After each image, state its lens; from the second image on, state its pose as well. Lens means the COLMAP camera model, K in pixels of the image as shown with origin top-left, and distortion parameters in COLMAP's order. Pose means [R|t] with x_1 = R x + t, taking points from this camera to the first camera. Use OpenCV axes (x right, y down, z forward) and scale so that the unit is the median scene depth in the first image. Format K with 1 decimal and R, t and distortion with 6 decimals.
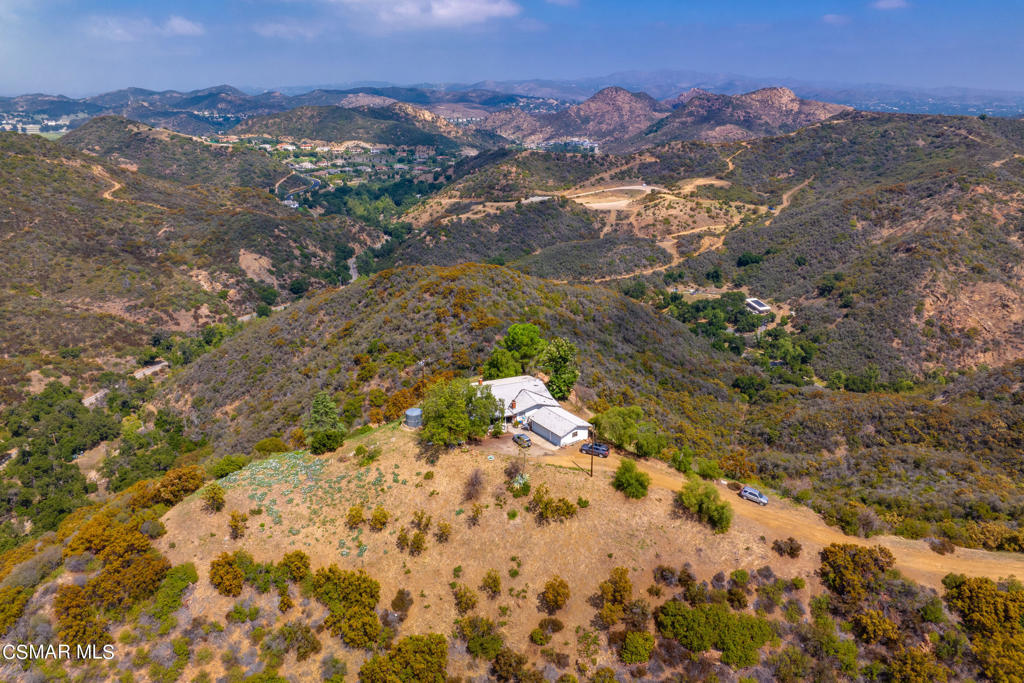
lens RADIAL K [[714.5, 0, 511.3], [0, 714.5, 342.1], [0, 0, 1]] dist [-0.047071, 0.006050]
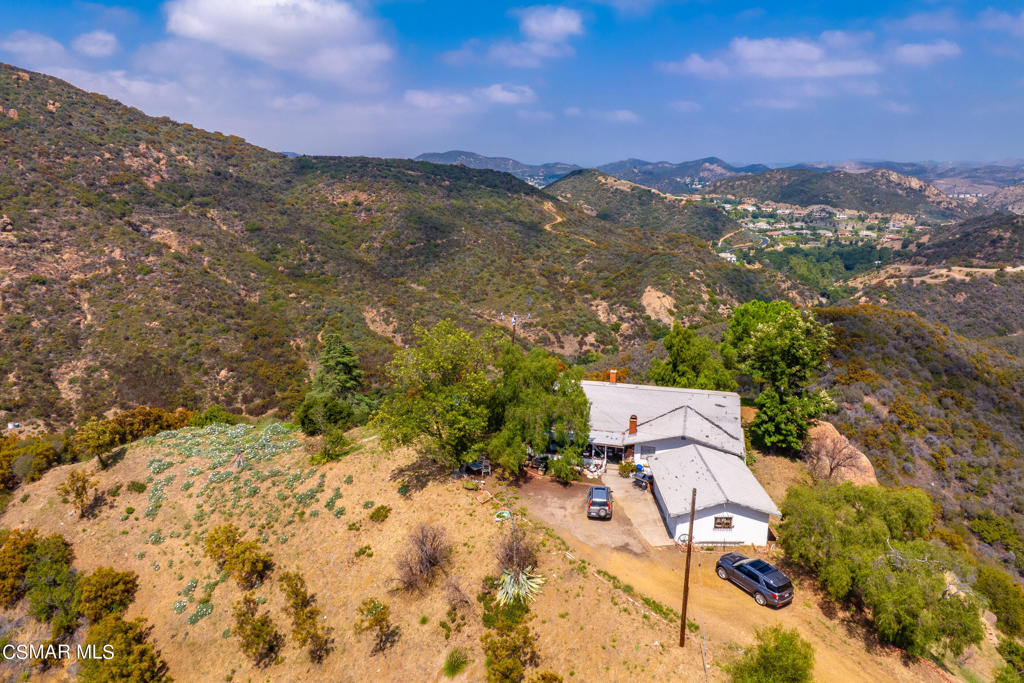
lens RADIAL K [[714.5, 0, 514.0], [0, 714.5, 341.6], [0, 0, 1]] dist [-0.047071, 0.006050]
pose [[0.803984, 0.141292, -0.577621, 0.040285], [-0.198653, 0.979374, -0.036938, 0.013958], [0.560488, 0.144443, 0.815469, 0.121308]]
